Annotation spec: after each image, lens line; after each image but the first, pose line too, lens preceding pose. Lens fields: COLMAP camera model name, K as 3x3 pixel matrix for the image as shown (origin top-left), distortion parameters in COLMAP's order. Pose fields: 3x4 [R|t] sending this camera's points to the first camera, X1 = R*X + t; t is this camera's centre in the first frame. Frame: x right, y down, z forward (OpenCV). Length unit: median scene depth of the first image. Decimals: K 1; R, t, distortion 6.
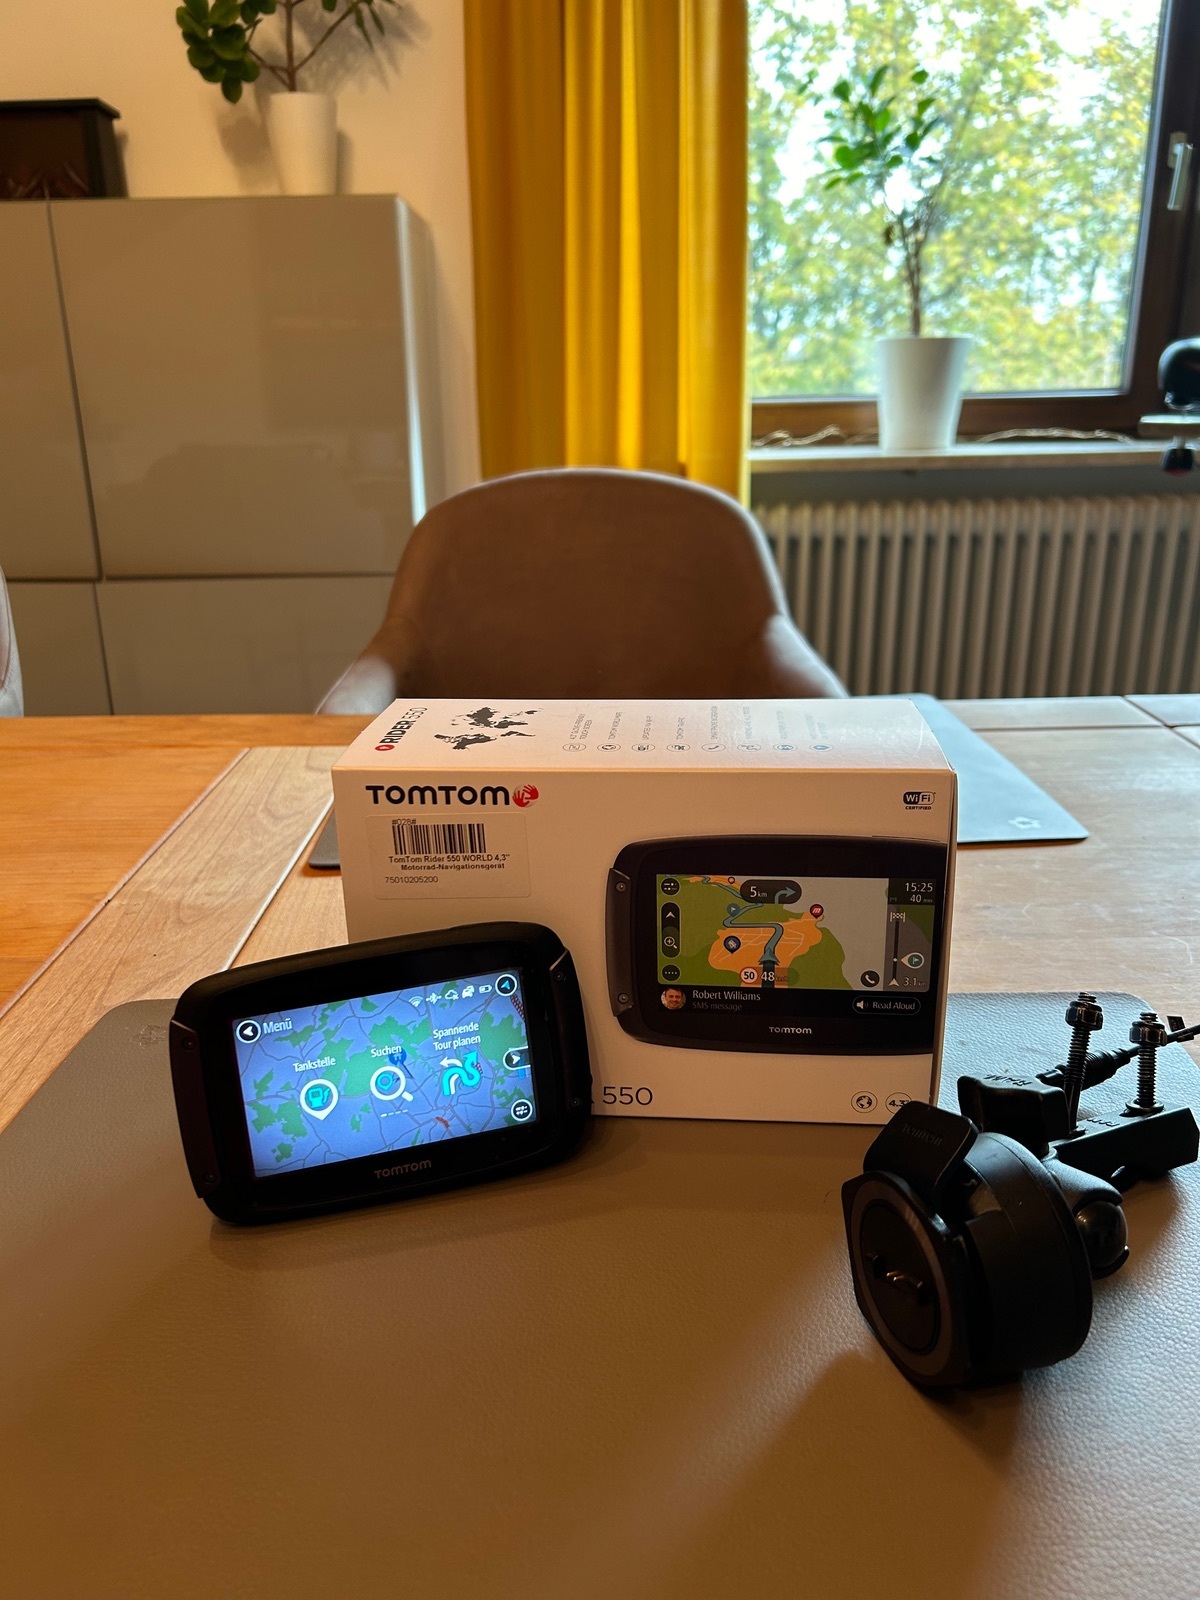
lens RADIAL K [[1220.1, 0, 632.3], [0, 1220.1, 793.1], [0, 0, 1]] dist [0.051979, -0.069851]
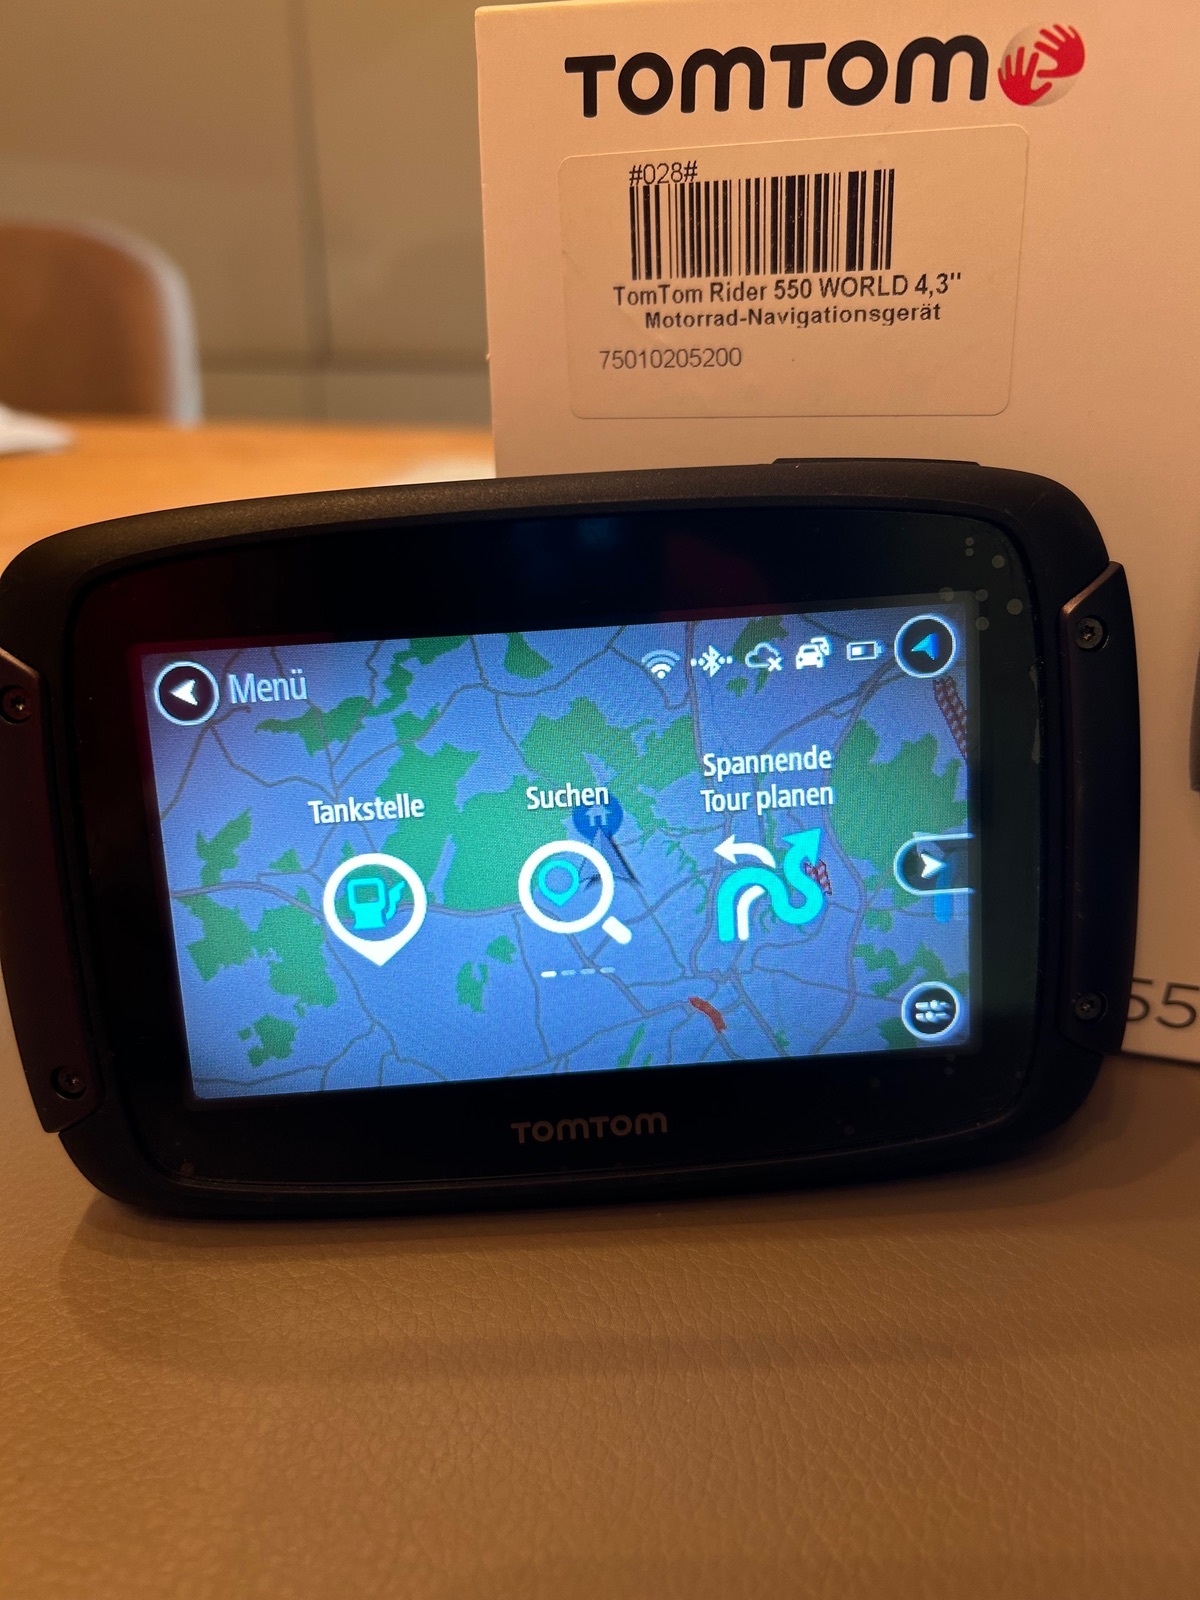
lens RADIAL K [[1220.1, 0, 599.0], [0, 1220.1, 793.3], [0, 0, 1]] dist [0.051979, -0.069851]
pose [[0.974717, 0.091847, -0.203694, -0.119180], [-0.071672, 0.991959, 0.104313, 0.169706], [0.211636, -0.087076, 0.973462, 0.652188]]
